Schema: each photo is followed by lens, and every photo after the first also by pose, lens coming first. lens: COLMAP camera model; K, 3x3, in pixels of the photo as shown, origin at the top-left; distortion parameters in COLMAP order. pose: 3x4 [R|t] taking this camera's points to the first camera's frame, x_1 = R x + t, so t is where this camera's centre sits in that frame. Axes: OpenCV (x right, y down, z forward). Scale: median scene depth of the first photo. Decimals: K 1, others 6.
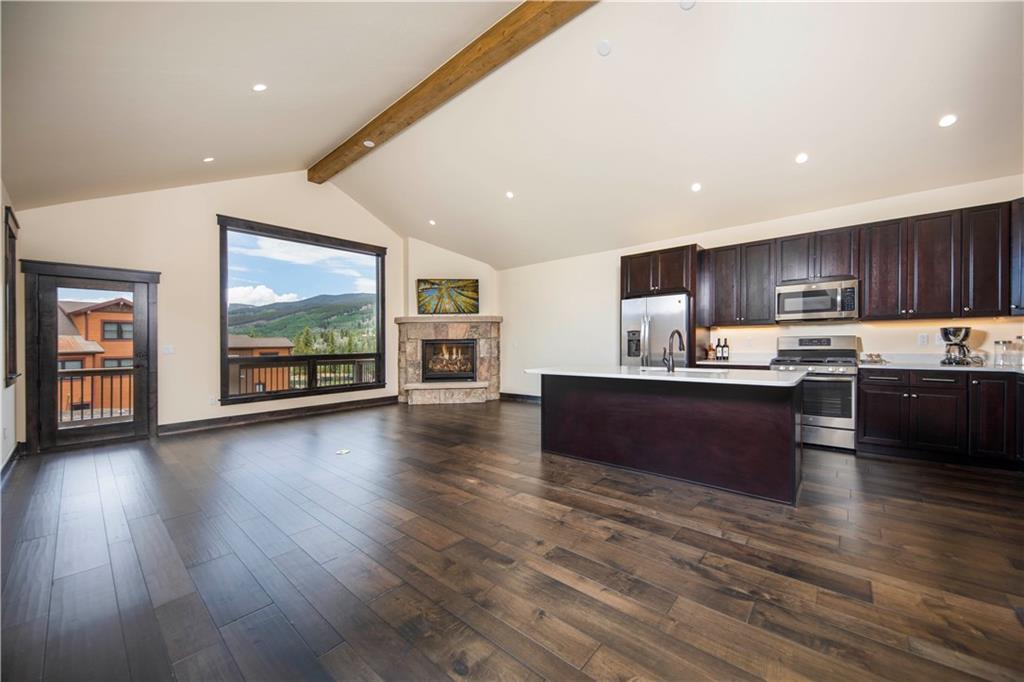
lens RADIAL K [[381.9, 0, 539.7], [0, 381.9, 347.6], [0, 0, 1]] dist [-0.003319, -0.000586]
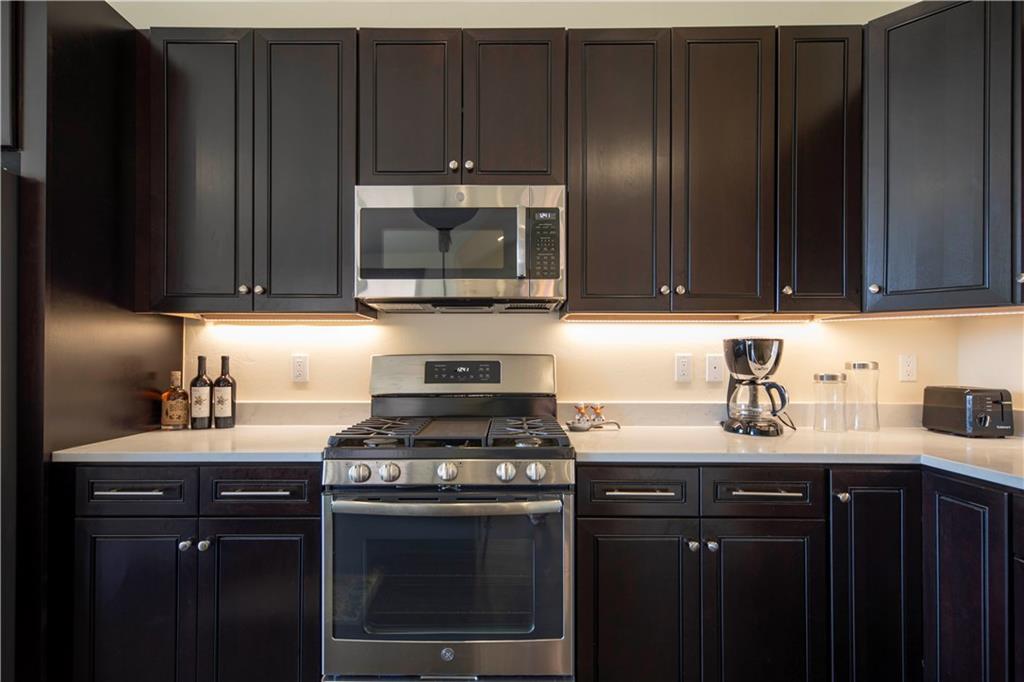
lens RADIAL K [[534.8, 0, 487.7], [0, 534.8, 354.2], [0, 0, 1]] dist [0.000875, -0.001245]
pose [[0.794058, 0.018228, 0.607569, 0.376395], [-0.004083, 0.999688, -0.024657, -0.015407], [-0.607828, 0.017099, 0.793884, 0.508838]]
